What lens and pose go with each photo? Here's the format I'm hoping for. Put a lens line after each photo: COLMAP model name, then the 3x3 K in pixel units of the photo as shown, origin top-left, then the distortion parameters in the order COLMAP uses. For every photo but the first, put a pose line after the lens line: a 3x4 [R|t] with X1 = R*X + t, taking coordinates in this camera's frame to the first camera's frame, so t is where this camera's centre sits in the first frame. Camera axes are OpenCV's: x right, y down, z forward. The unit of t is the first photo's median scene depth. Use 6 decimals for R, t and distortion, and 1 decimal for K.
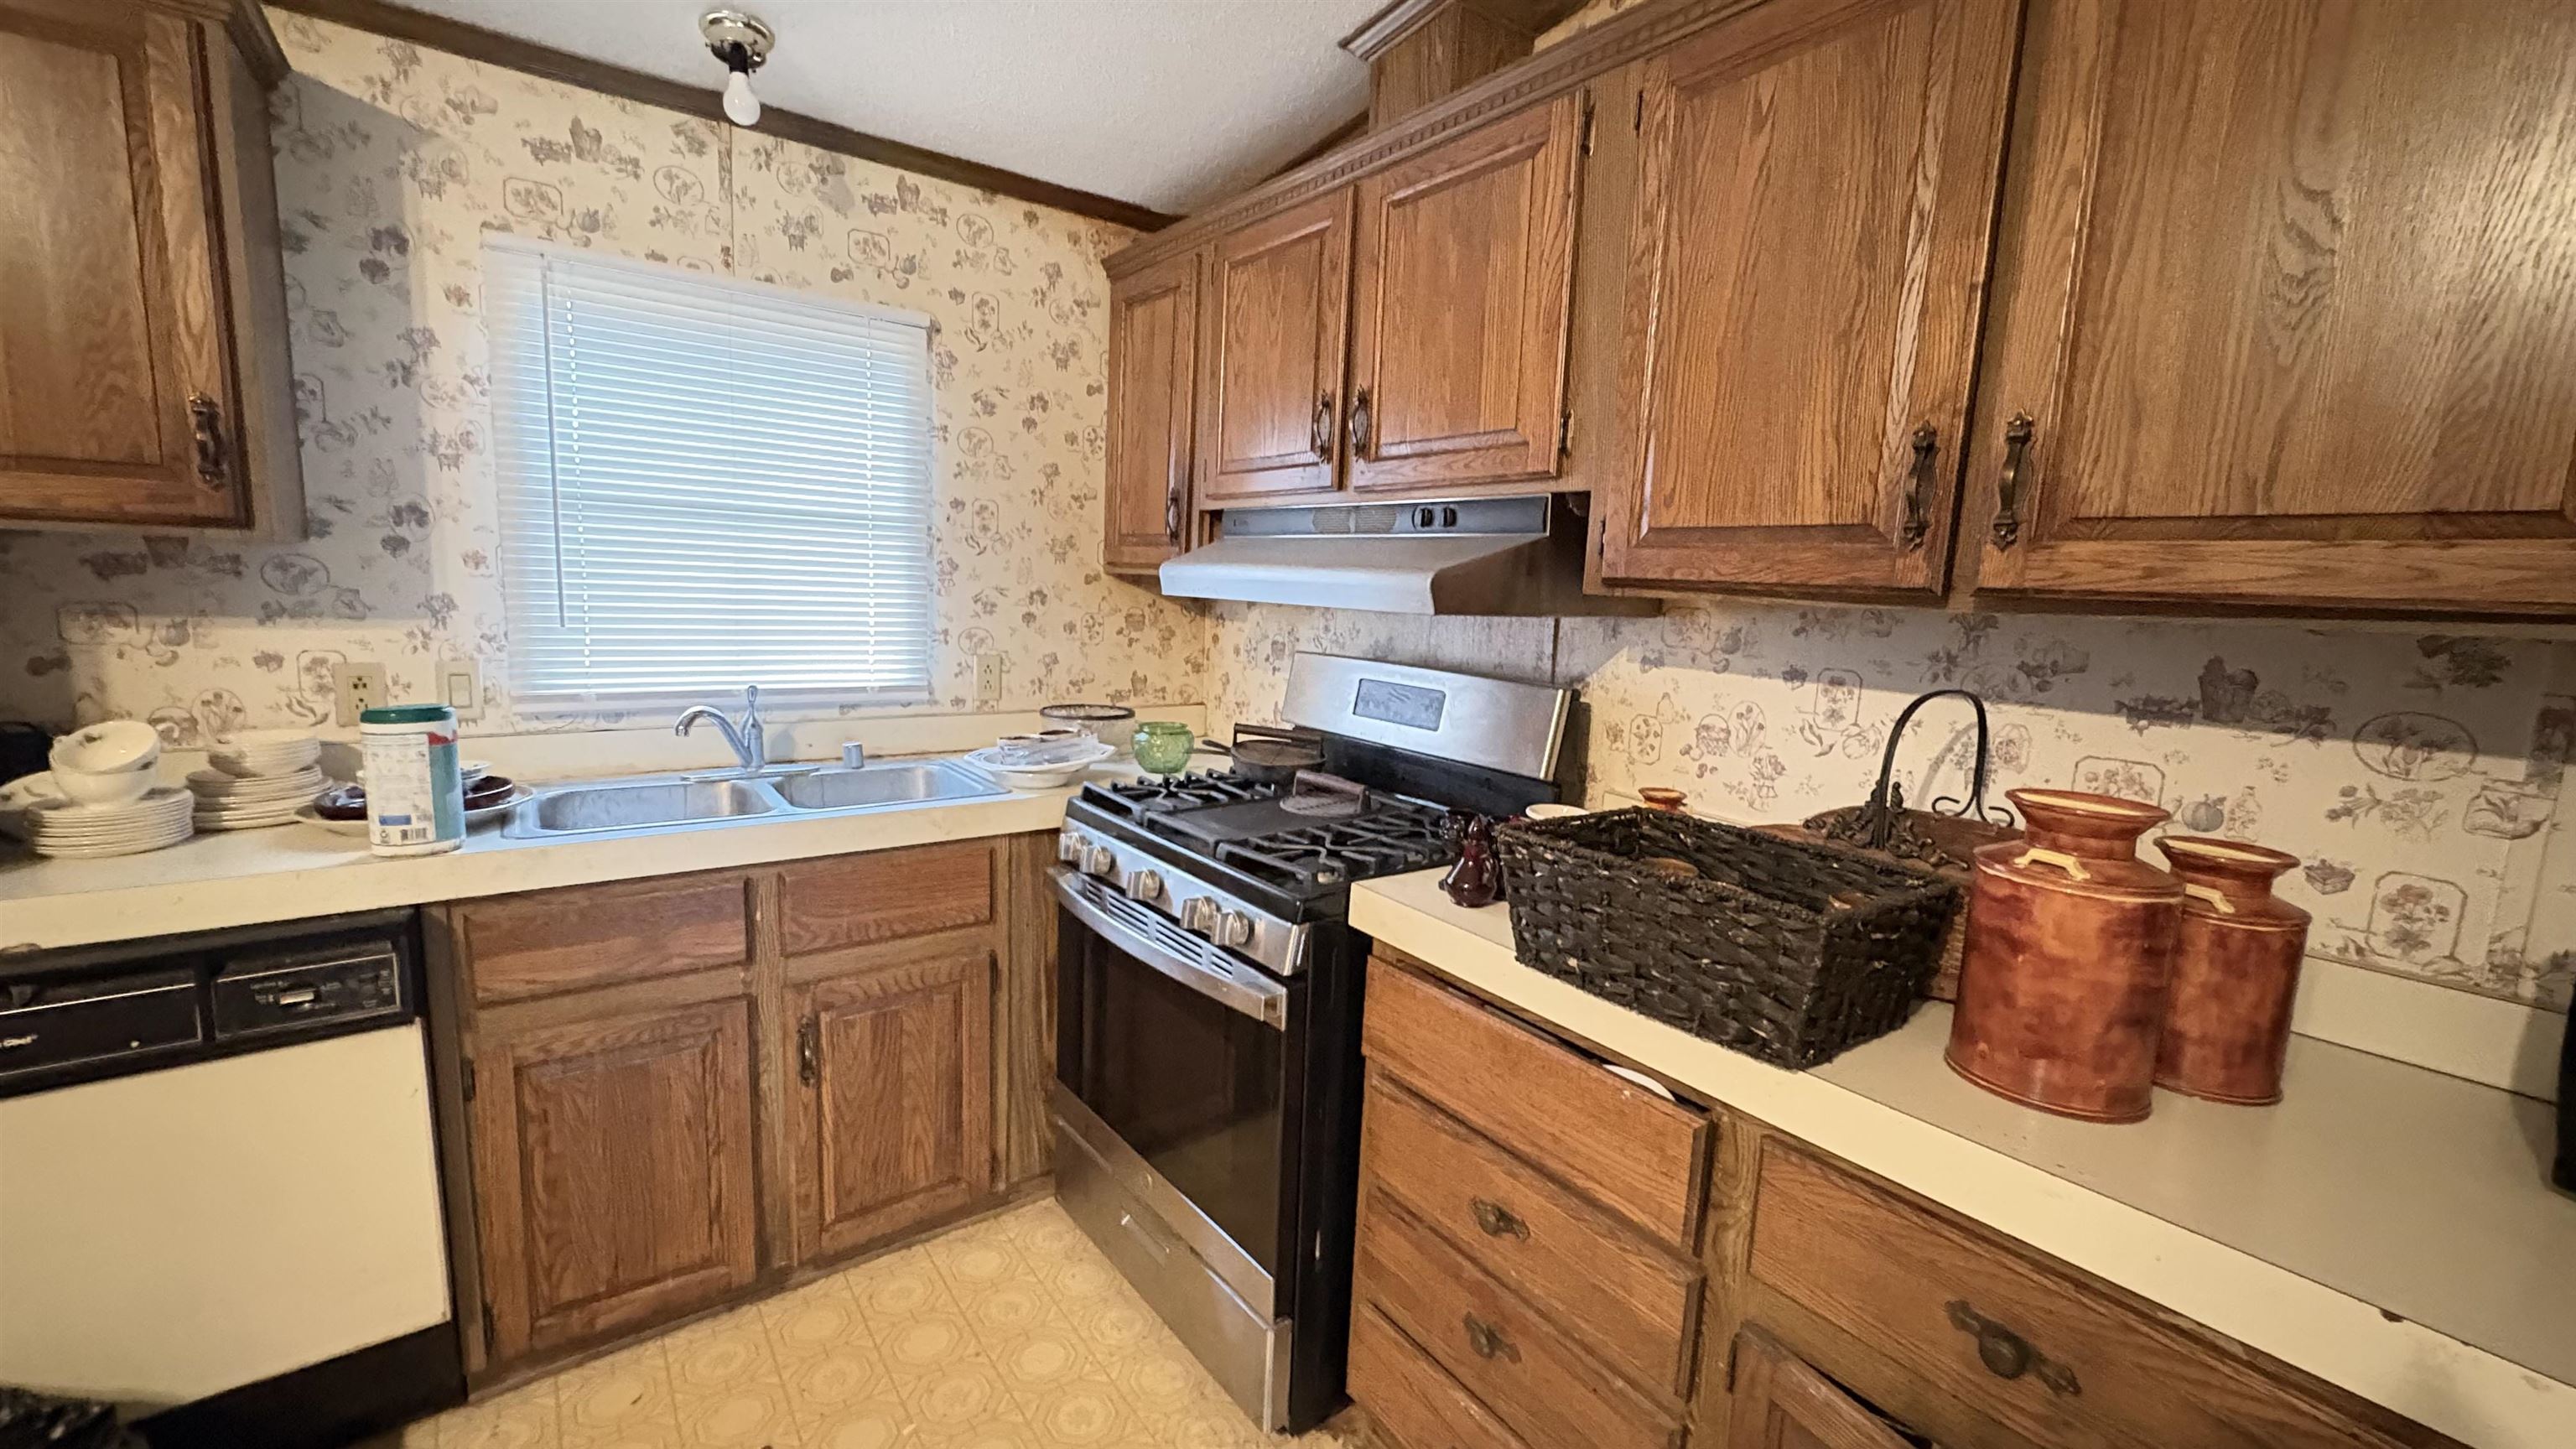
lens RADIAL K [[1023.3, 0, 1286.4], [0, 1023.3, 724.0], [0, 0, 1]] dist [-0.000734, 0.000648]
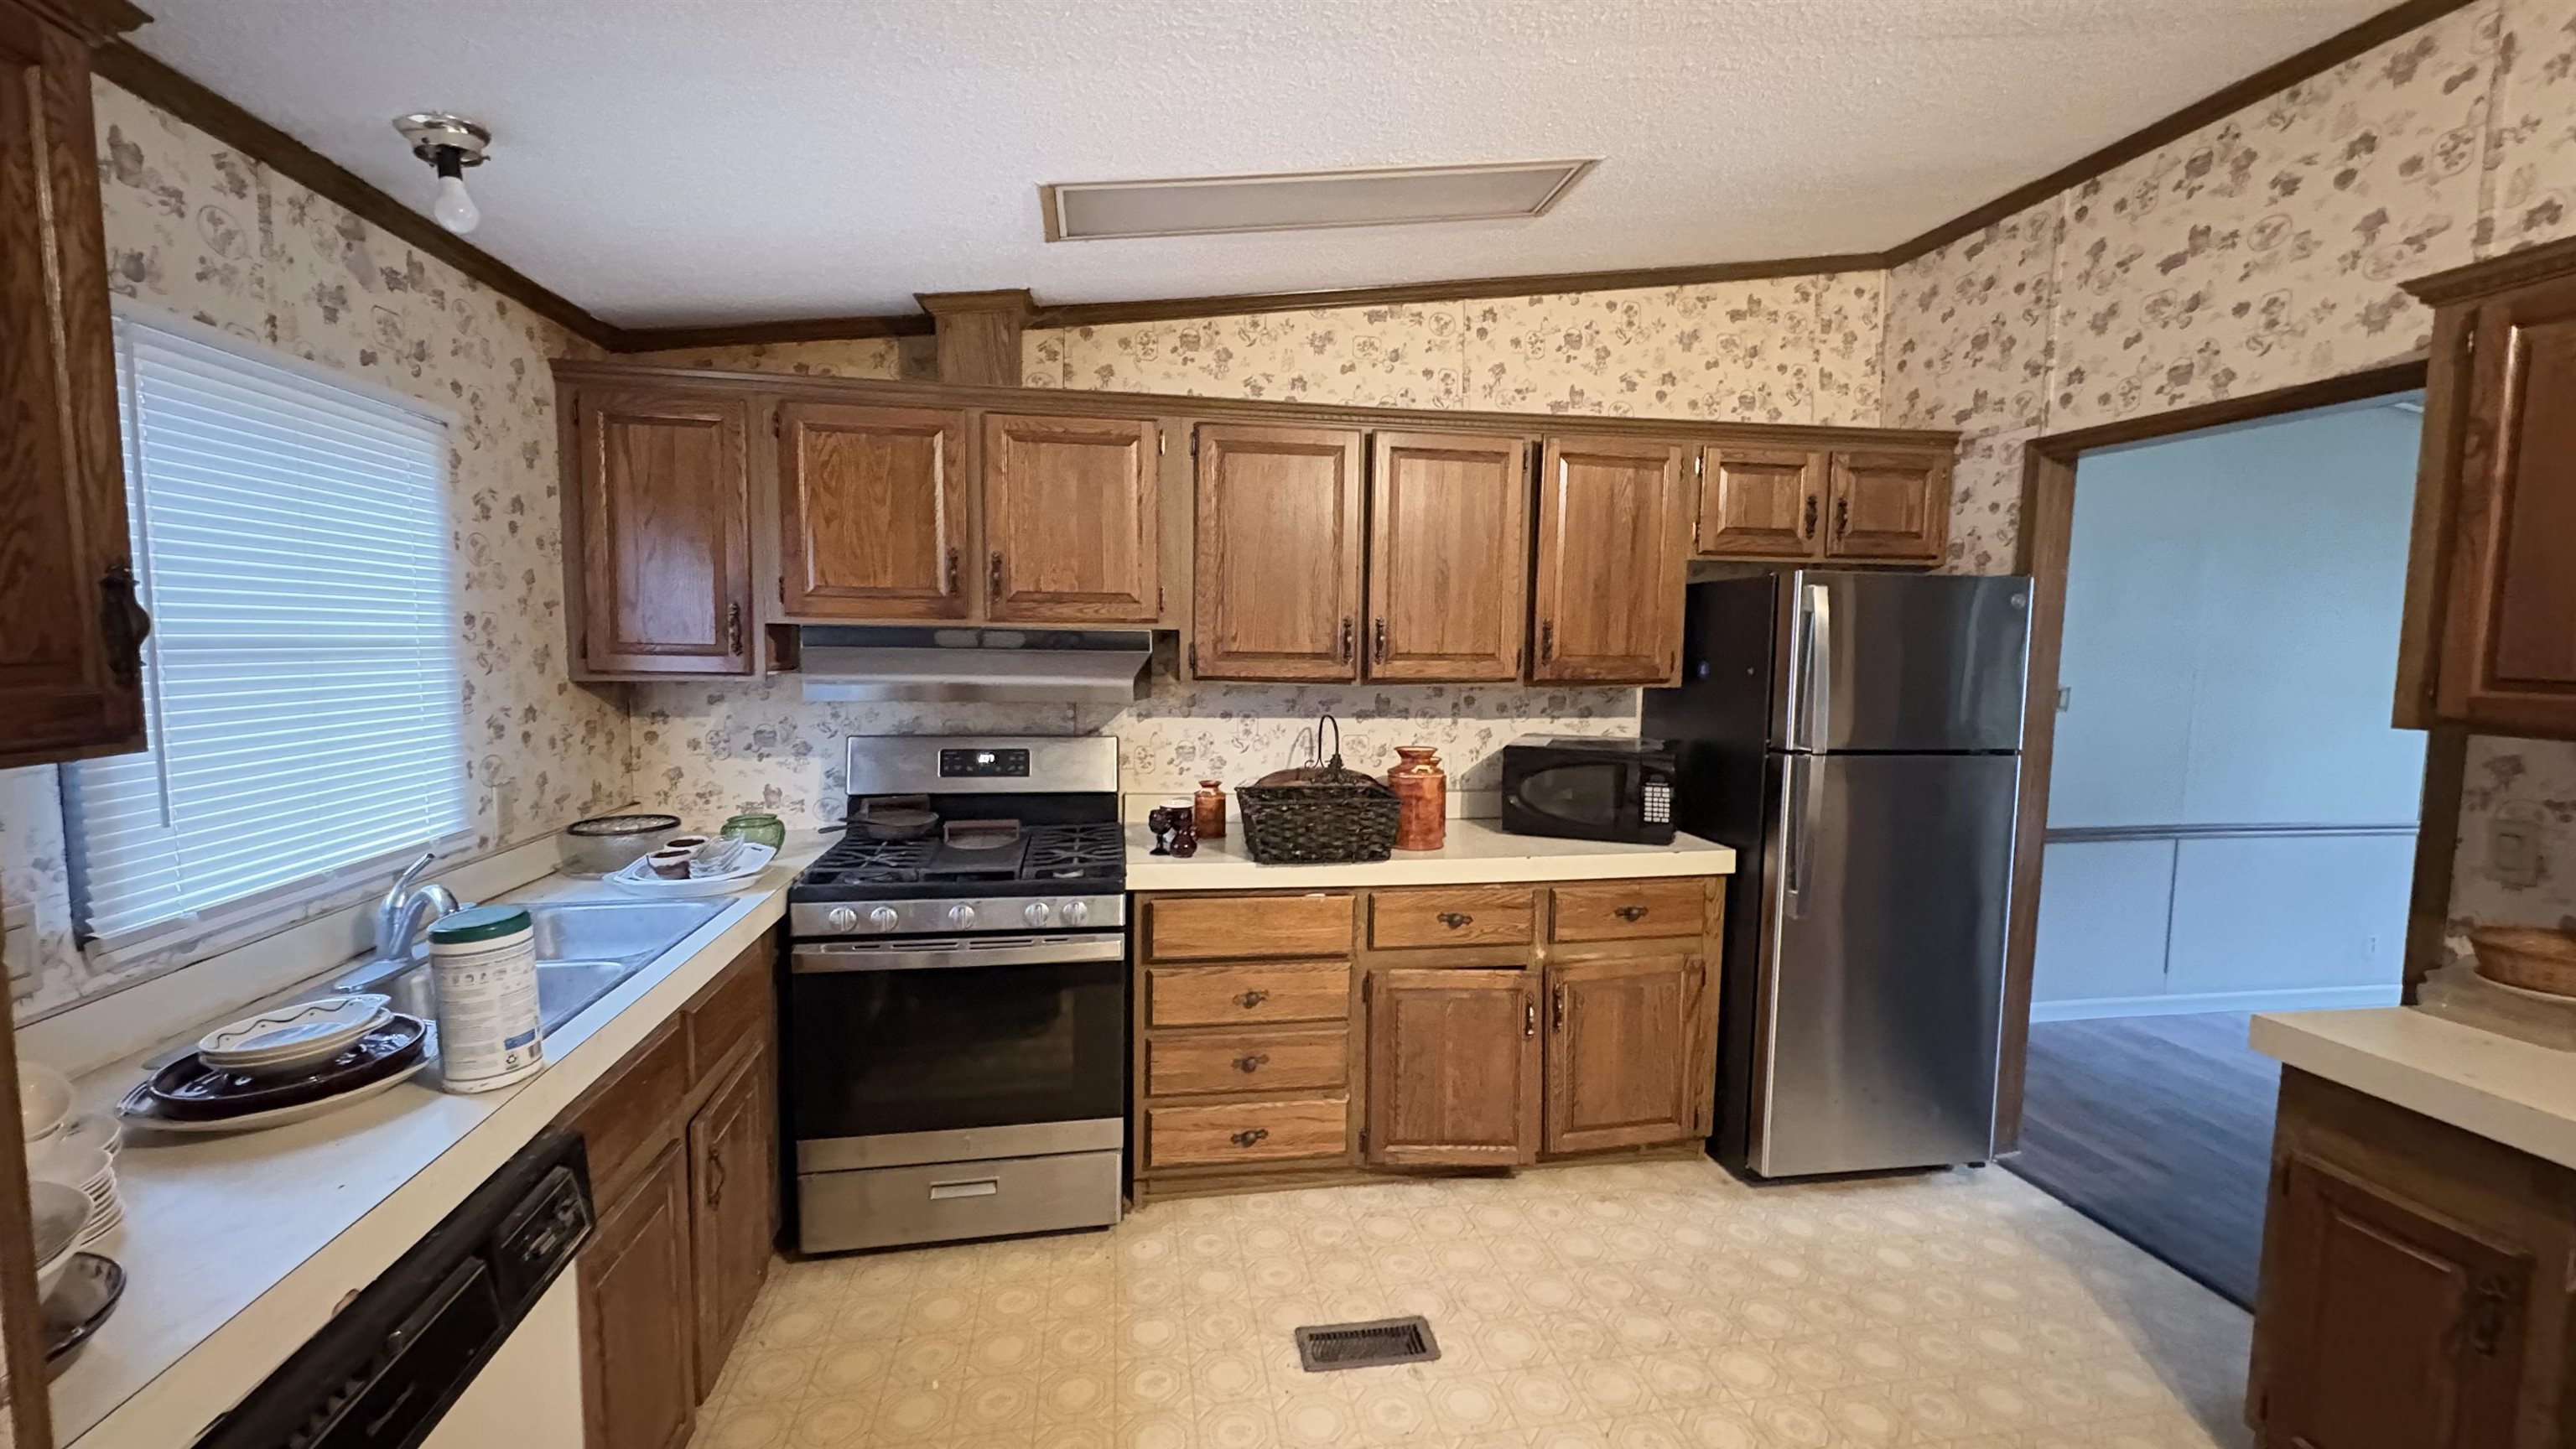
lens RADIAL K [[1023.3, 0, 1286.4], [0, 1023.3, 724.0], [0, 0, 1]] dist [-0.000734, 0.000648]
pose [[0.447946, -0.113341, 0.886847, -1.479023], [0.130405, 0.989607, 0.060607, -0.162029], [-0.884499, 0.088501, 0.458071, -0.033899]]
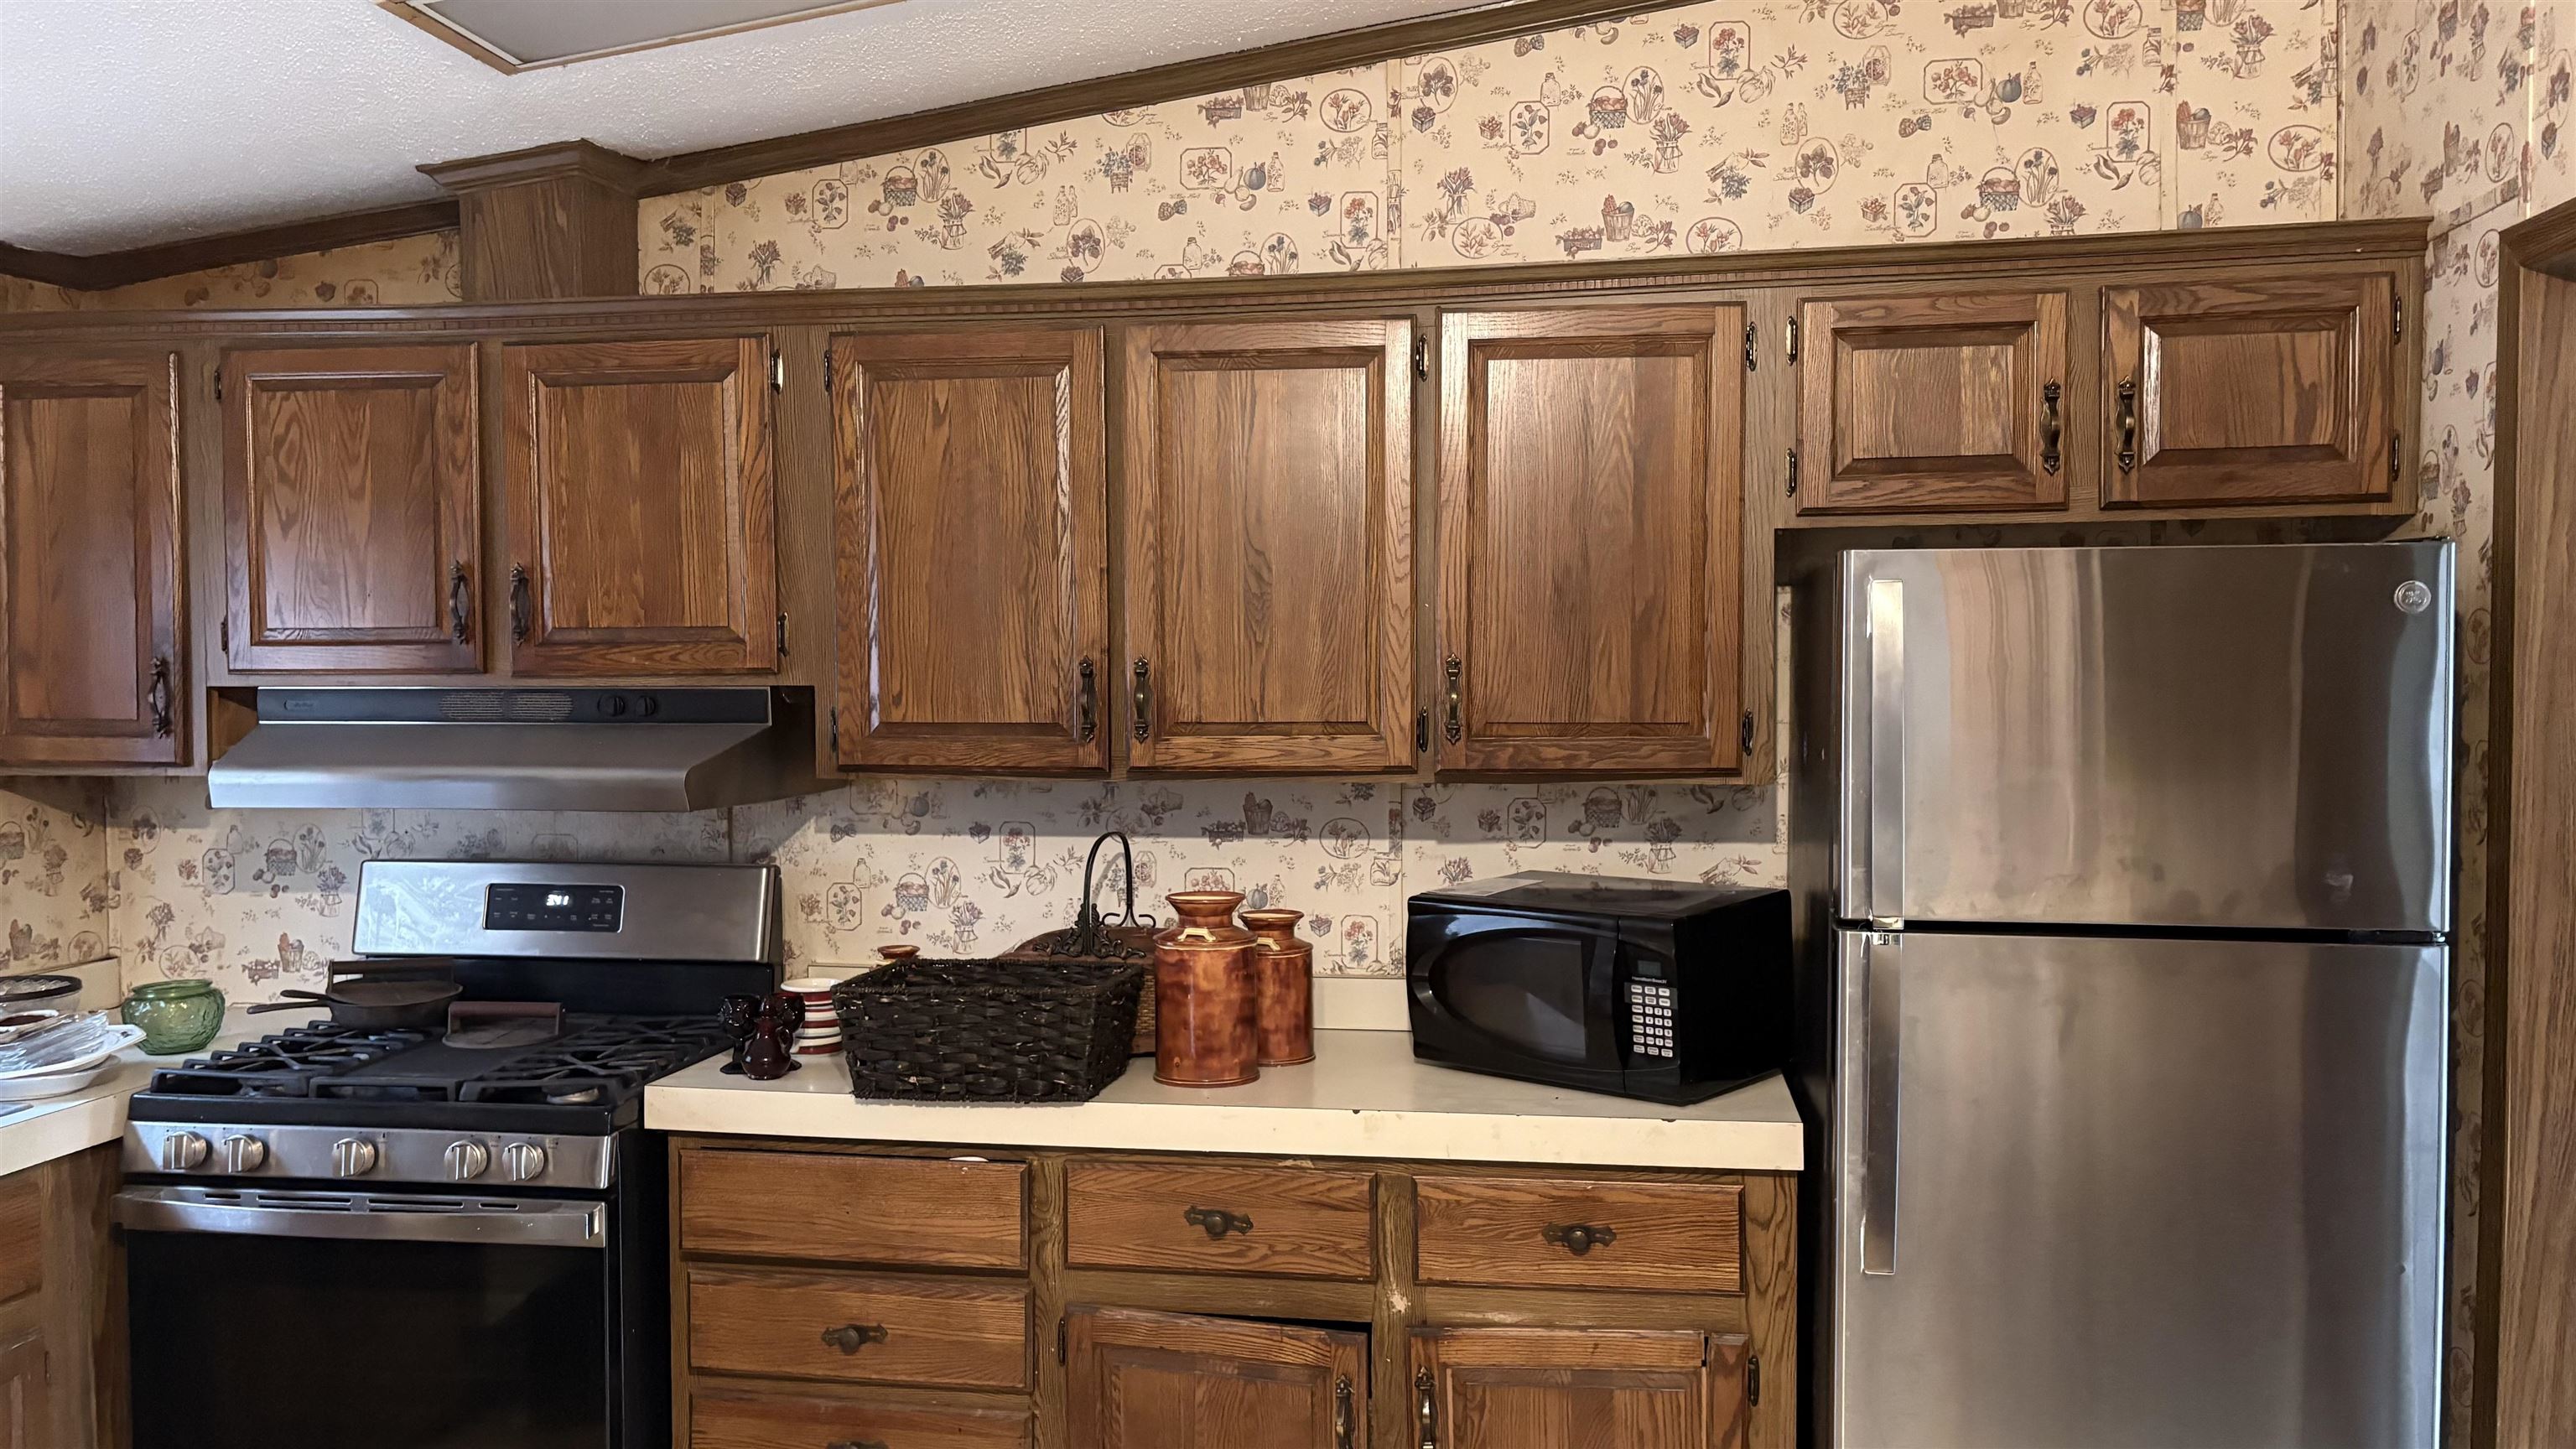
lens RADIAL K [[1961.0, 0, 1304.1], [0, 1961.0, 723.4], [0, 0, 1]] dist [0.028934, -0.006881]
pose [[0.710740, -0.070994, 0.699863, -0.918543], [0.133778, 0.990379, -0.035394, -0.046979], [-0.690617, 0.118782, 0.713399, -0.988131]]
